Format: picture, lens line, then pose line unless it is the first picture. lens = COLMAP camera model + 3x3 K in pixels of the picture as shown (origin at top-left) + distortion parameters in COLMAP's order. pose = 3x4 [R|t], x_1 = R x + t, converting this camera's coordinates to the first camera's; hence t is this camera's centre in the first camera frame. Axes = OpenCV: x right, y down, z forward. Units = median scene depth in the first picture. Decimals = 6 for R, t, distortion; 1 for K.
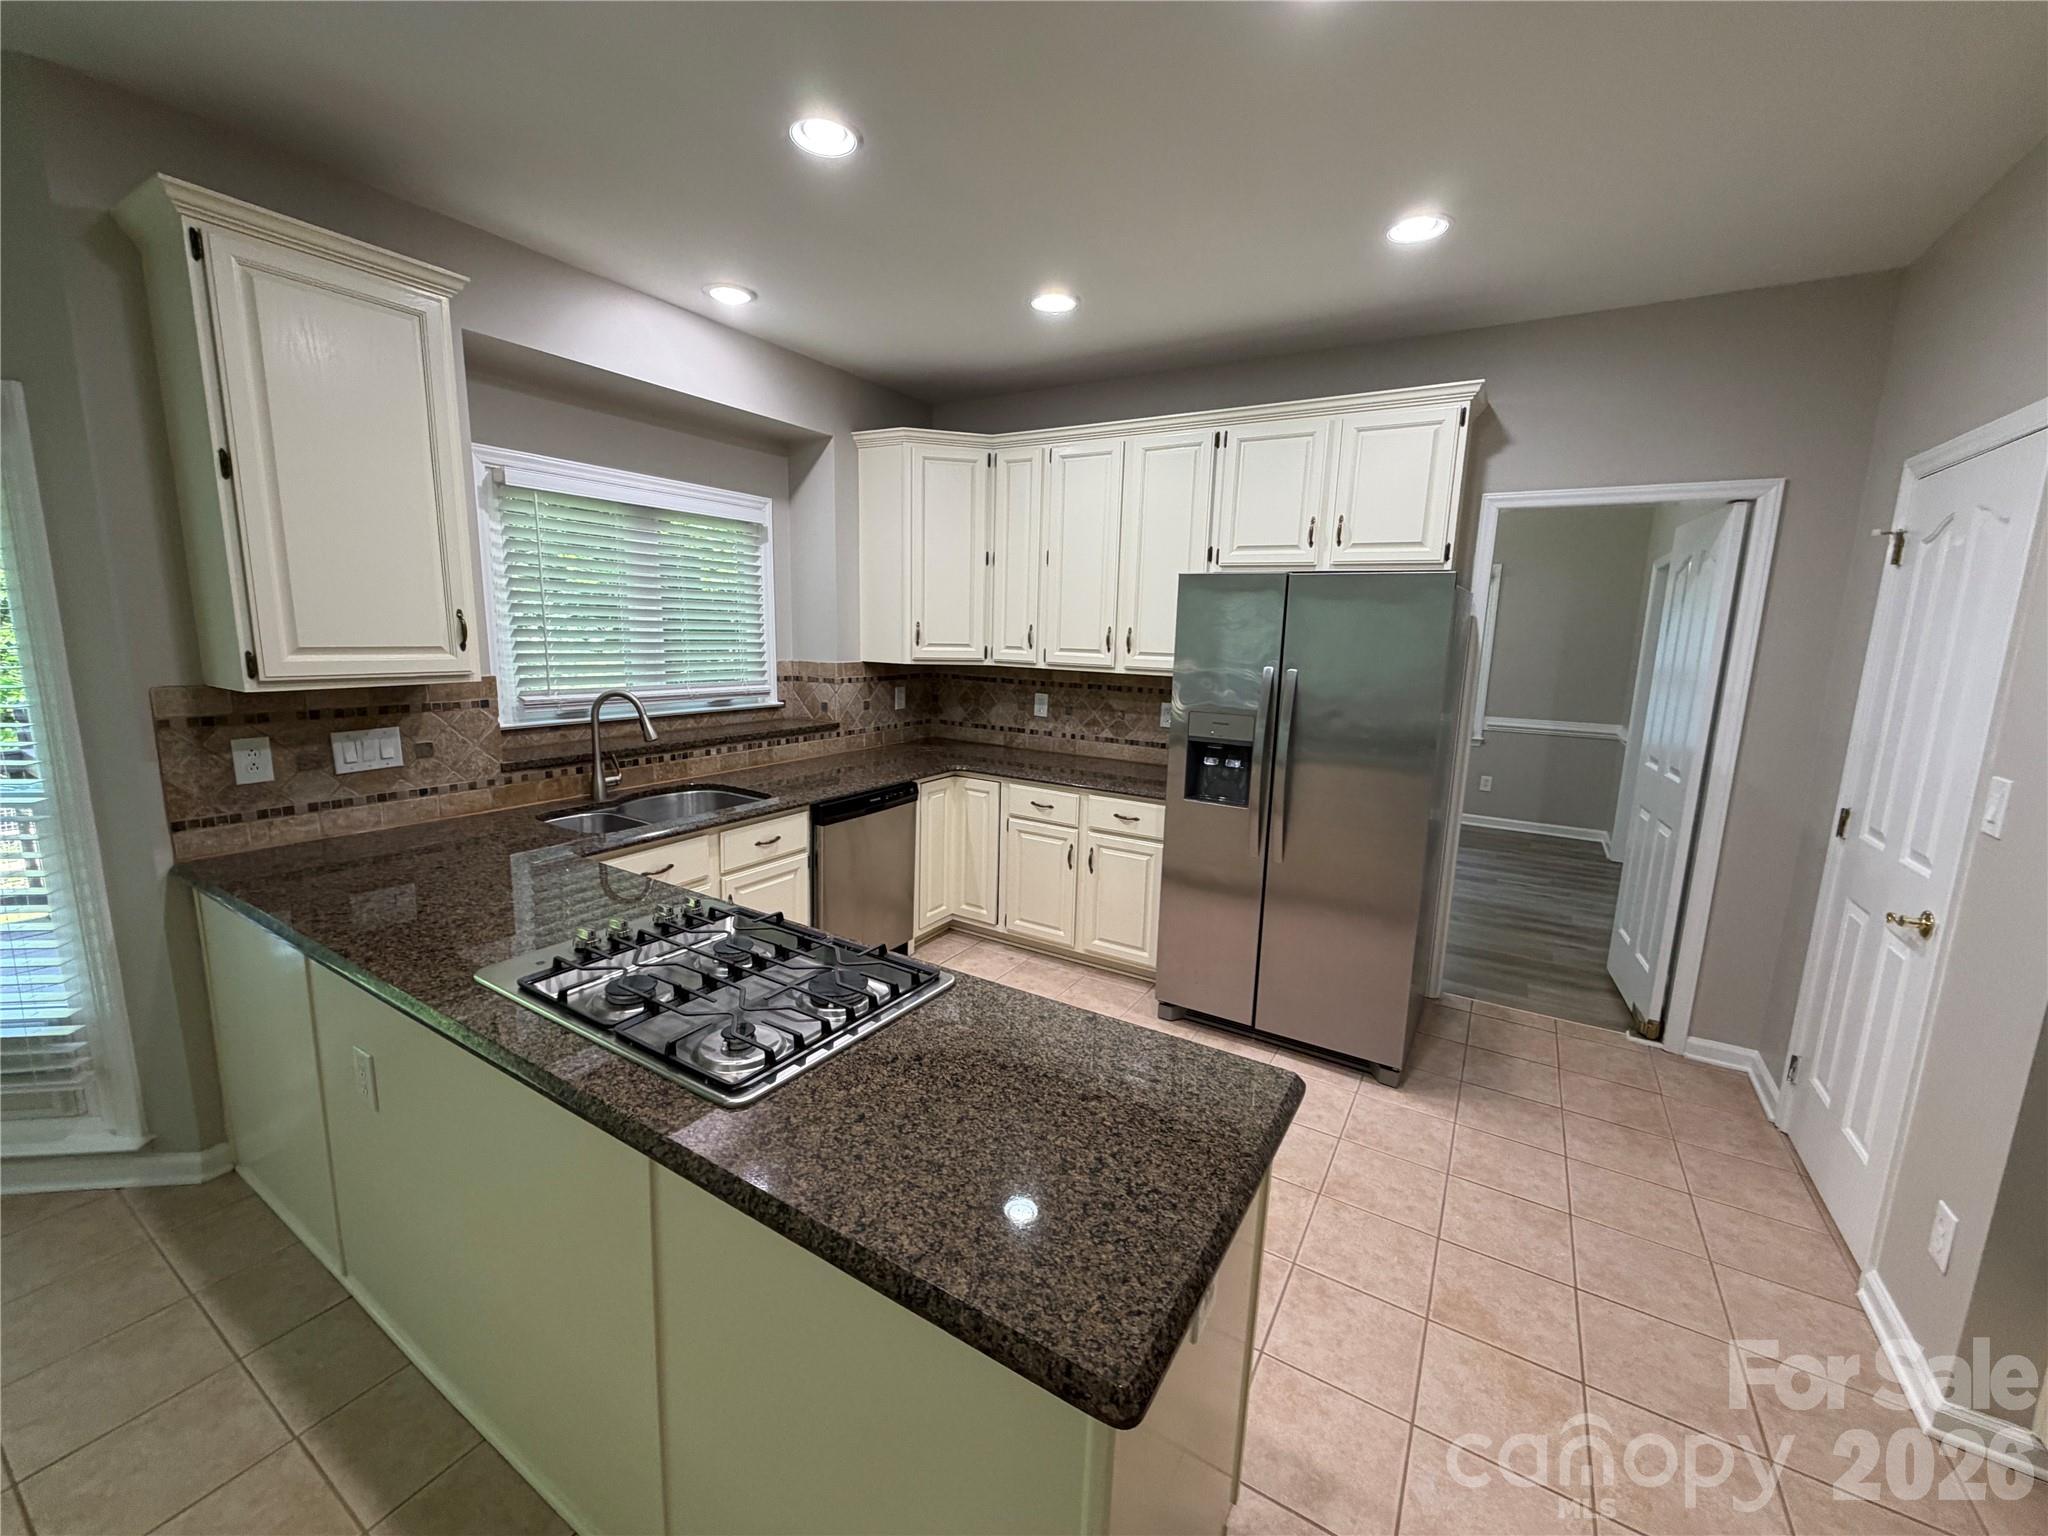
lens RADIAL K [[819.1, 0, 1018.3], [0, 819.1, 765.7], [0, 0, 1]] dist [0.000162, 0.000329]
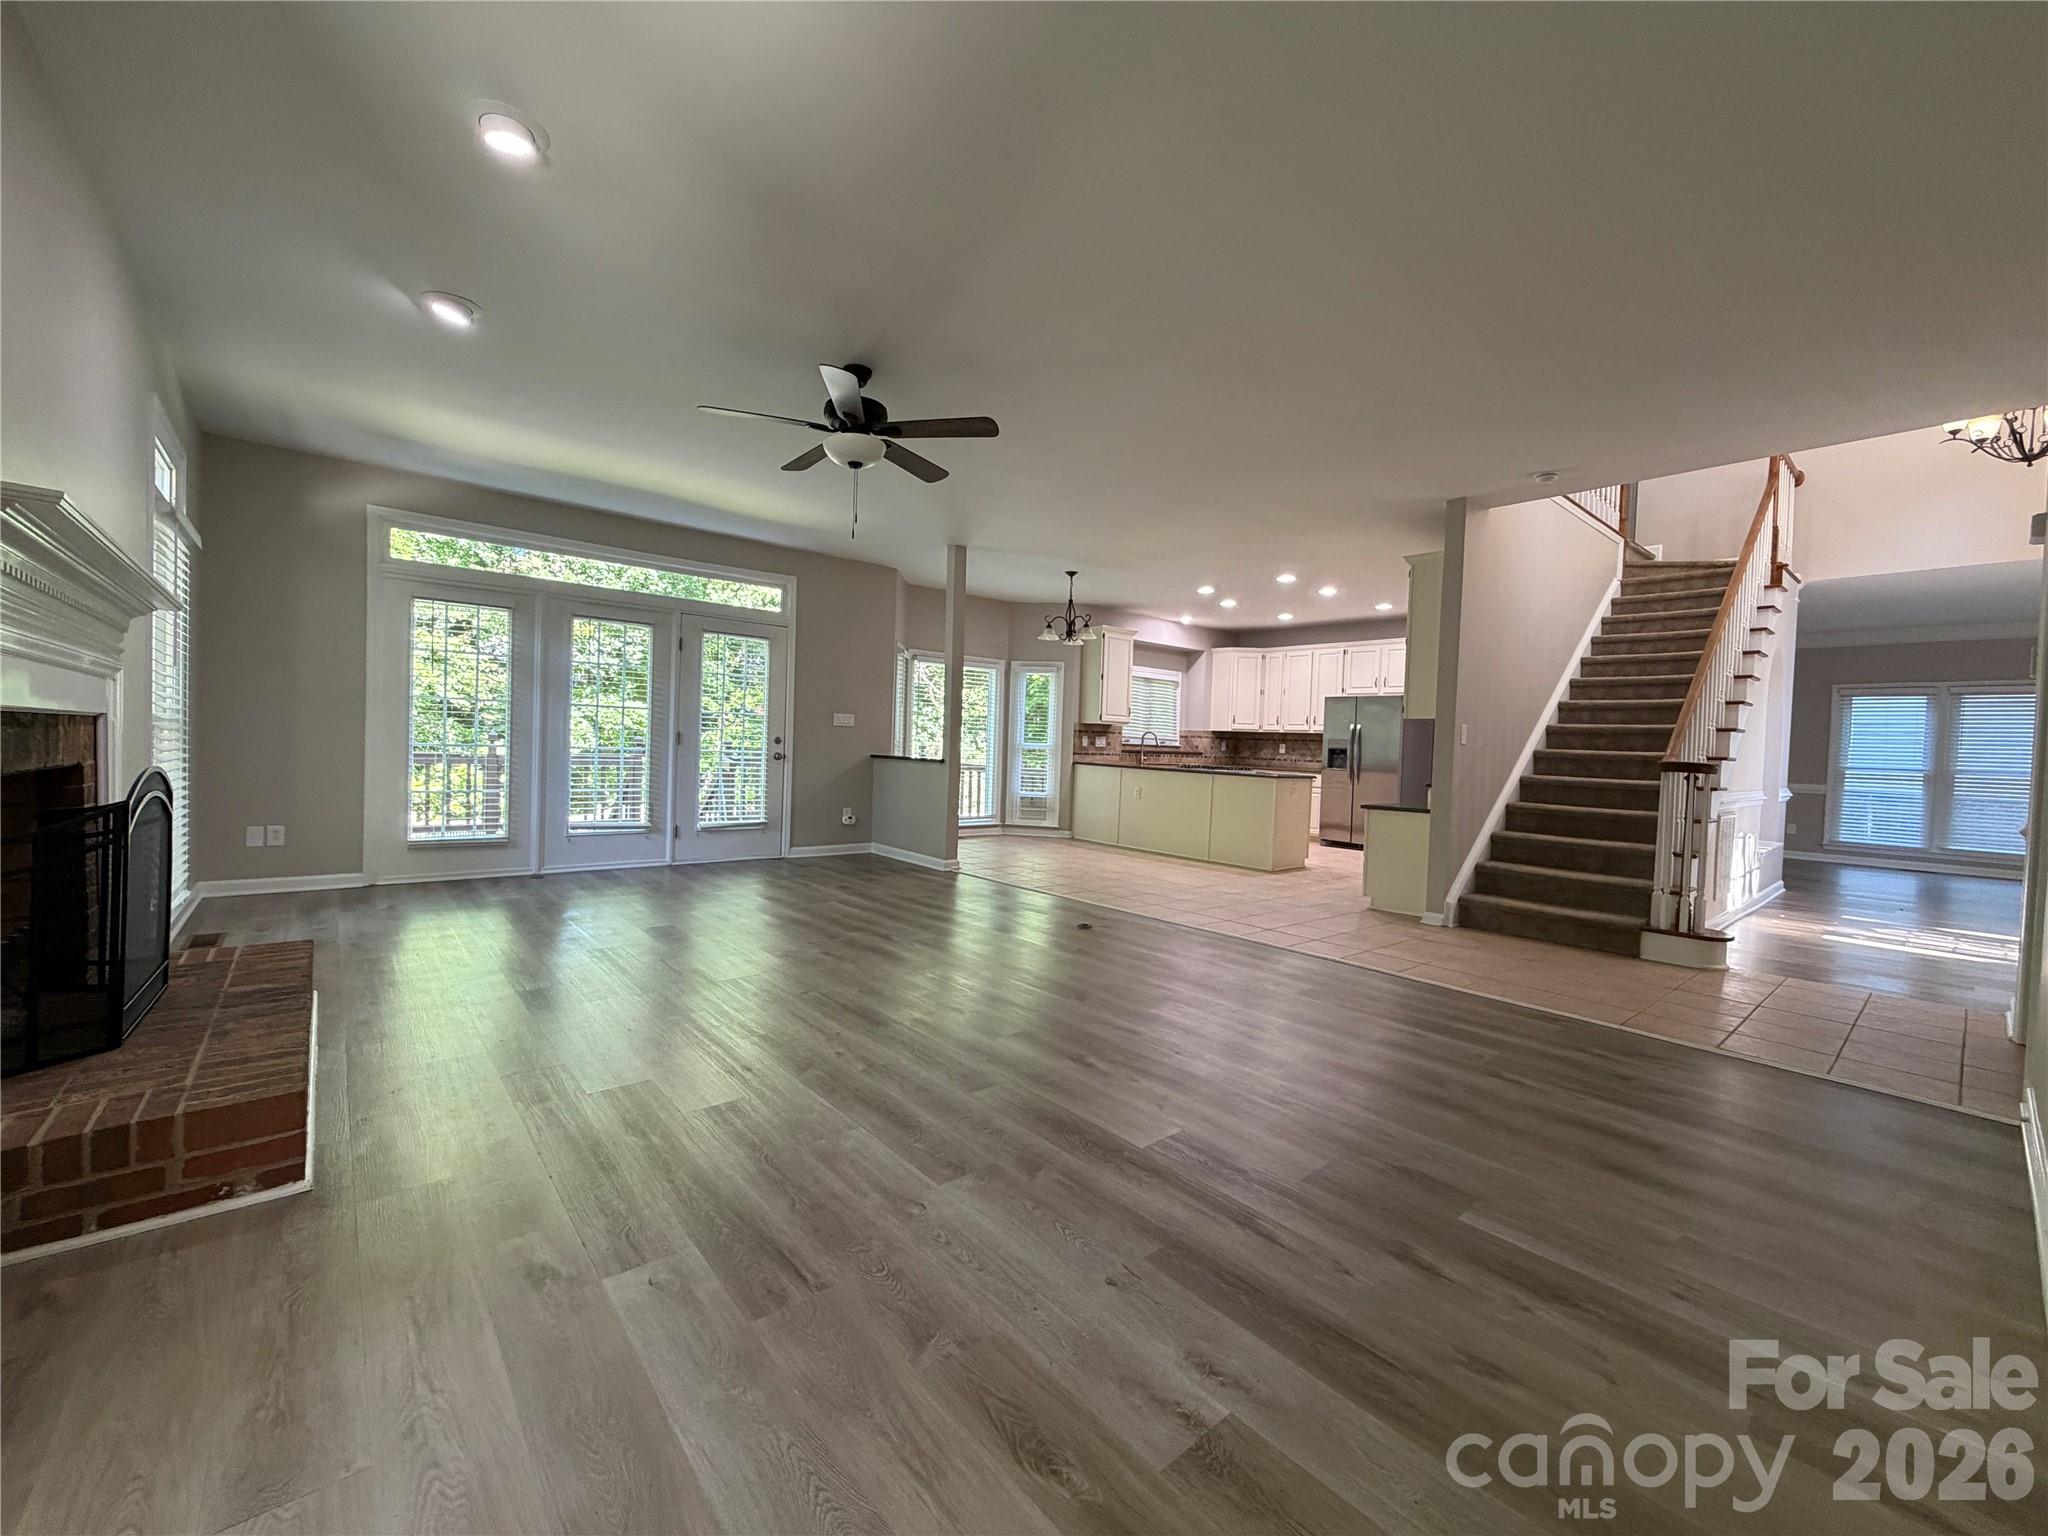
lens RADIAL K [[819.1, 0, 1018.3], [0, 819.1, 765.7], [0, 0, 1]] dist [0.000162, 0.000329]
pose [[0.950978, 0.015018, -0.308895, 0.039328], [-0.061900, 0.987851, -0.142541, 0.437811], [0.303002, 0.154674, 0.940354, -1.814193]]
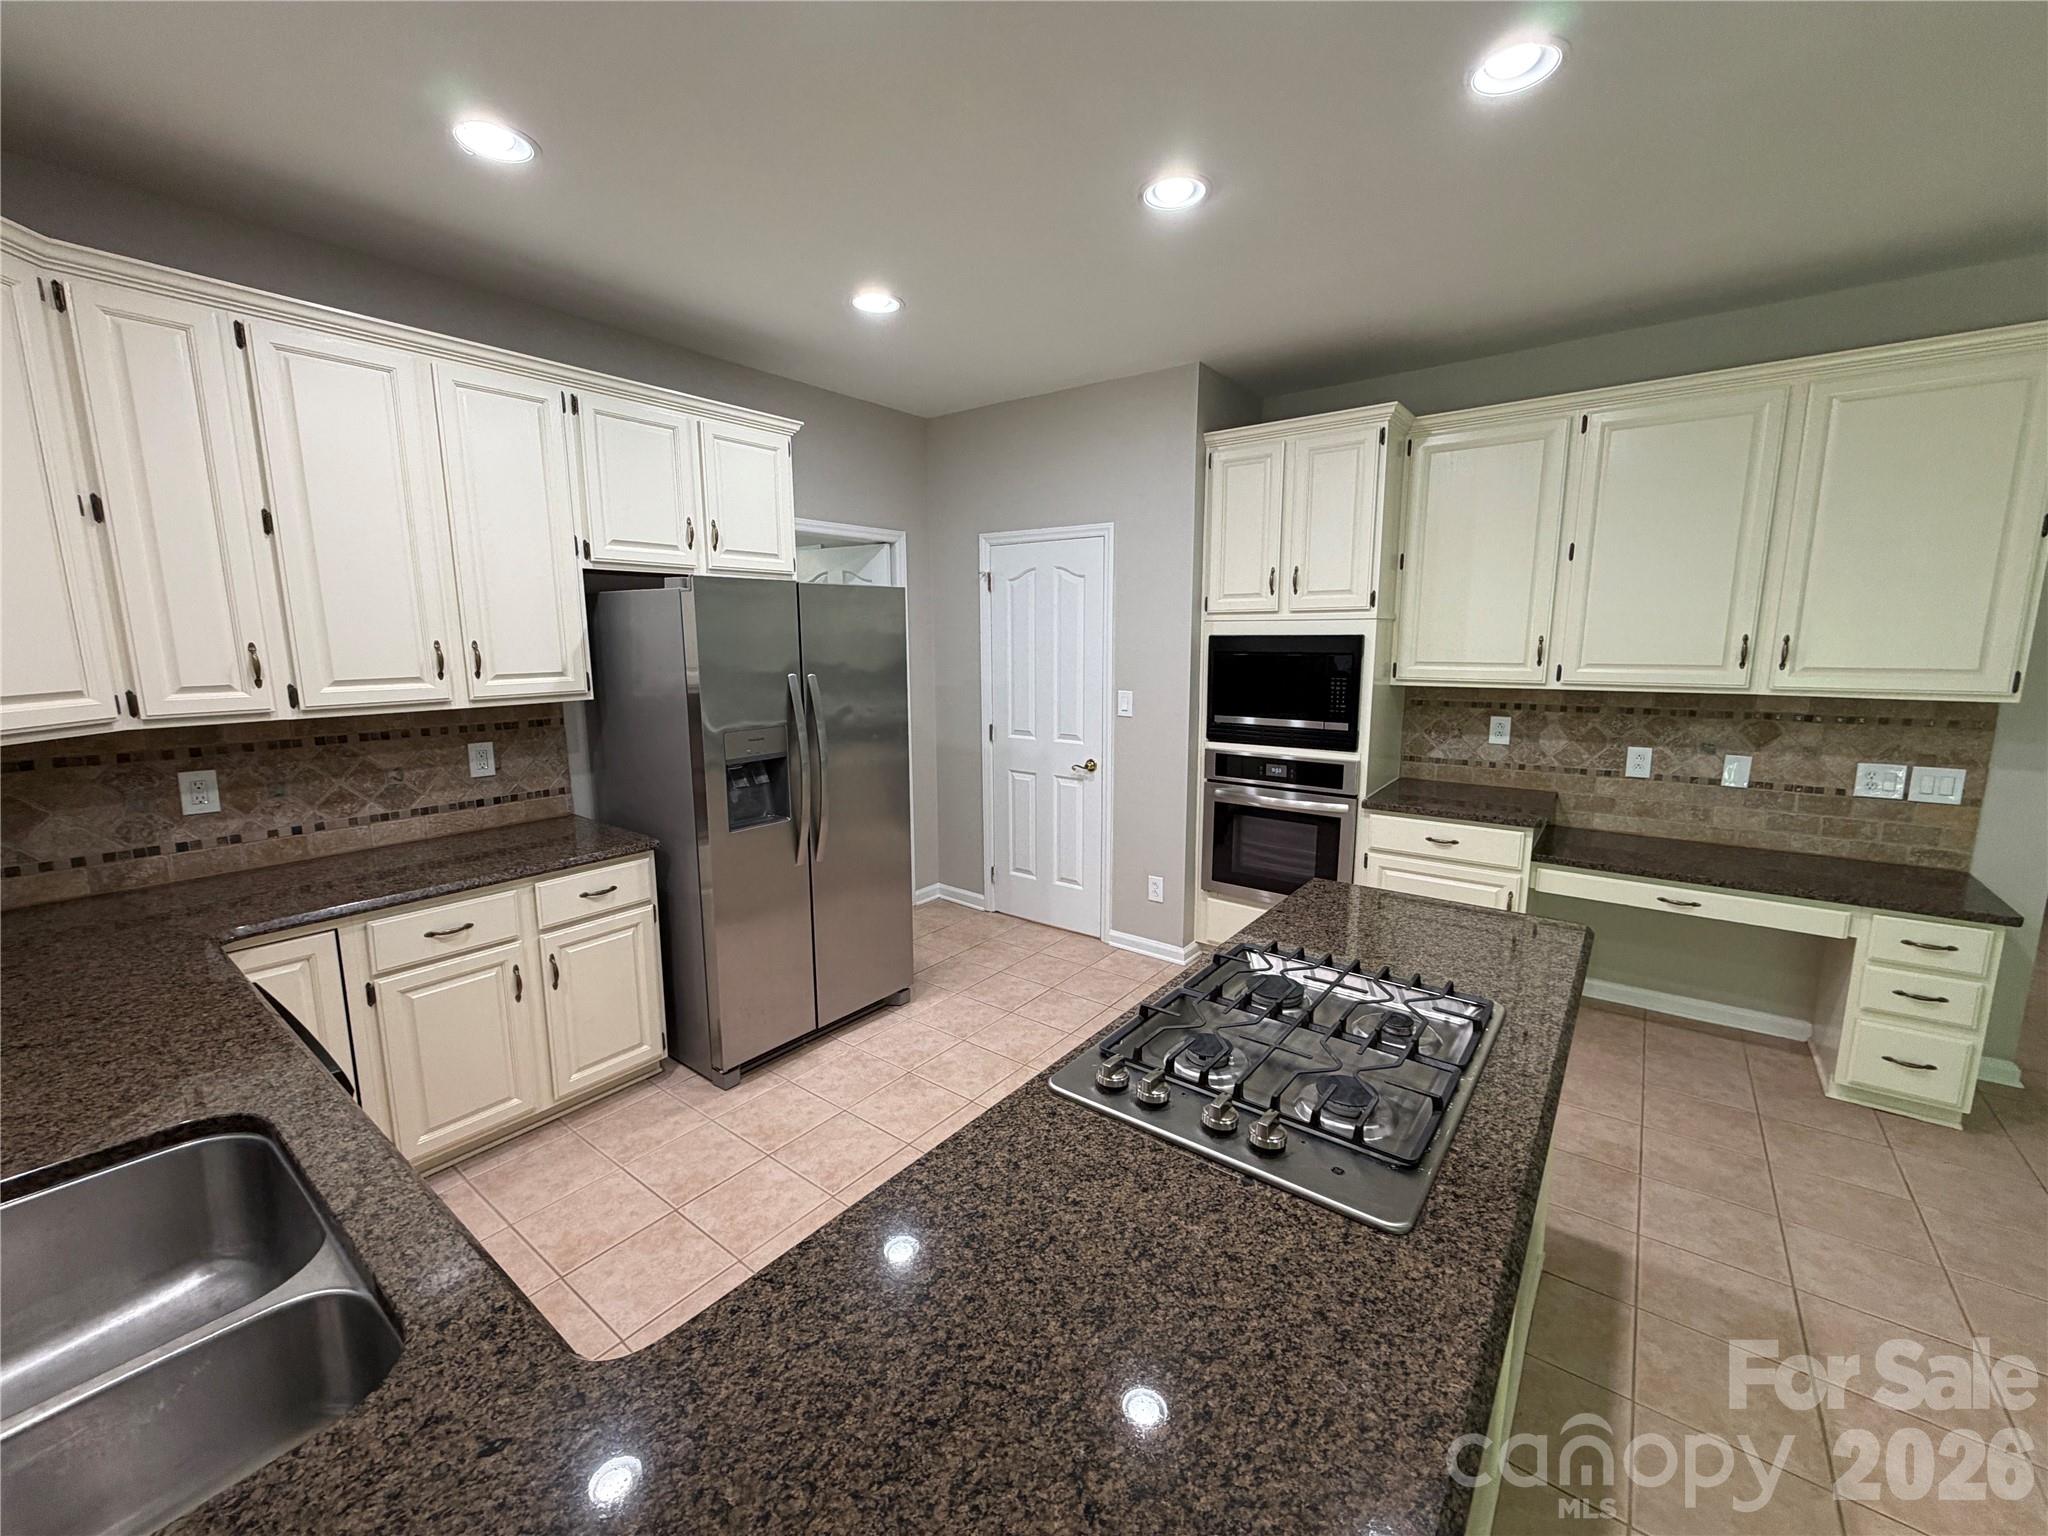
lens RADIAL K [[819.1, 0, 1018.3], [0, 819.1, 765.7], [0, 0, 1]] dist [0.000162, 0.000329]
pose [[0.103619, -0.187966, 0.976694, -0.494800], [0.176160, 0.969924, 0.167973, -0.098440], [-0.978893, 0.154649, 0.133615, 0.458238]]
